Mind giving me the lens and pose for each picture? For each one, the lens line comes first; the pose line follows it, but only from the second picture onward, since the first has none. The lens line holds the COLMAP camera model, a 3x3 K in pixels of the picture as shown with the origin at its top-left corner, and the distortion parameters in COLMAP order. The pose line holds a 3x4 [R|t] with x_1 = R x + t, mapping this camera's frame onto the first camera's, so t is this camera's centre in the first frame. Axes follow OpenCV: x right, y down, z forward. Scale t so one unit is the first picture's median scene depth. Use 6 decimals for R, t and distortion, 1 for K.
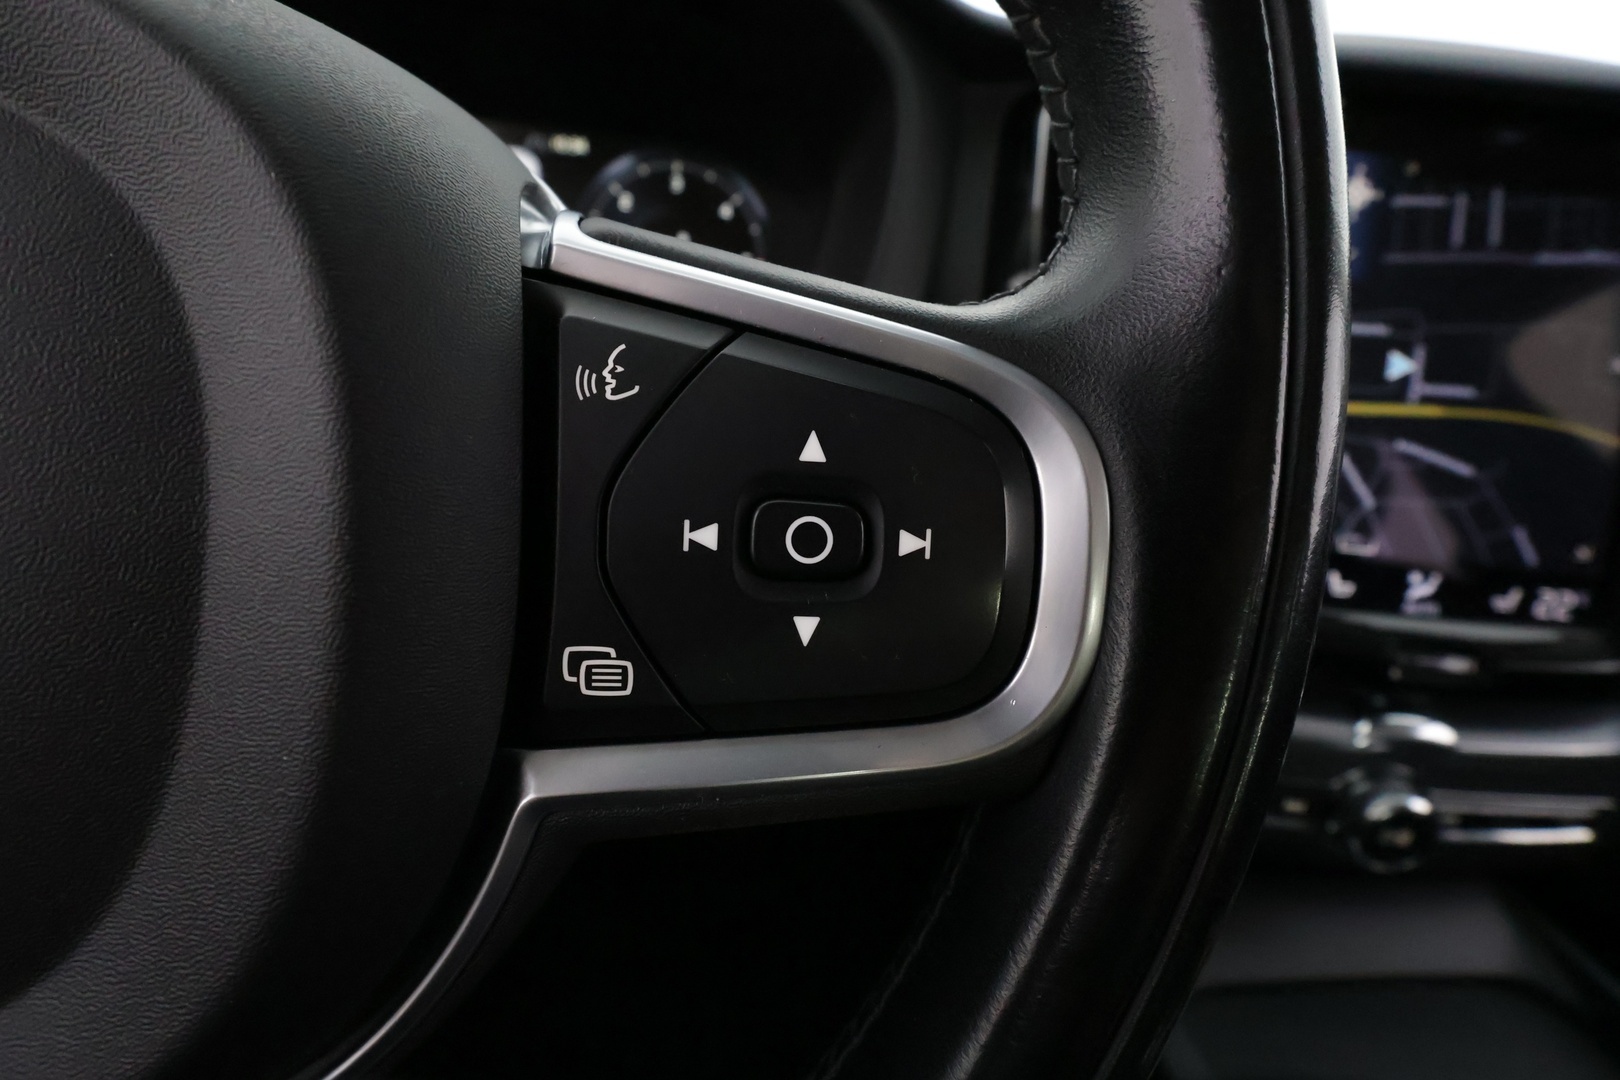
lens RADIAL K [[738.9, 0, 810.0], [0, 738.9, 540.0], [0, 0, 1]] dist [-0.011278, 0.000230]
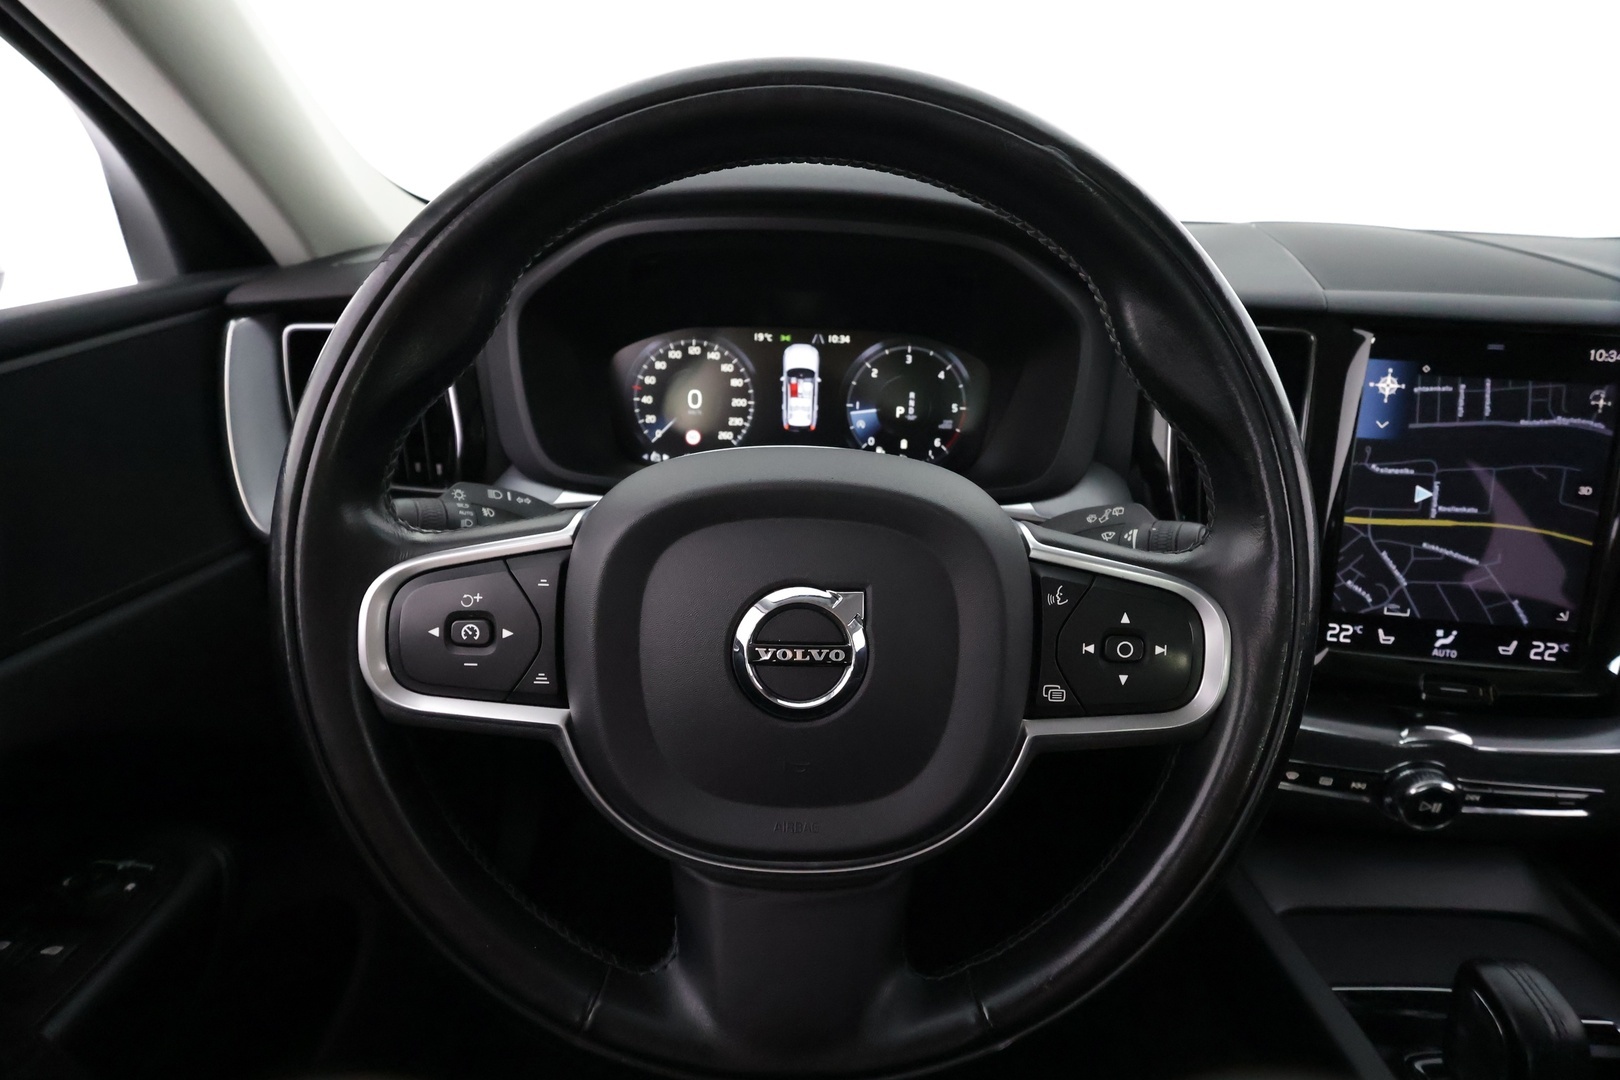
lens RADIAL K [[748.2, 0, 810.0], [0, 748.2, 540.0], [0, 0, 1]] dist [0.000831, -0.000681]
pose [[0.994348, -0.012156, -0.105467, -0.296641], [0.010249, 0.999774, -0.018608, -0.125912], [0.105669, 0.017422, 0.994249, -0.675652]]
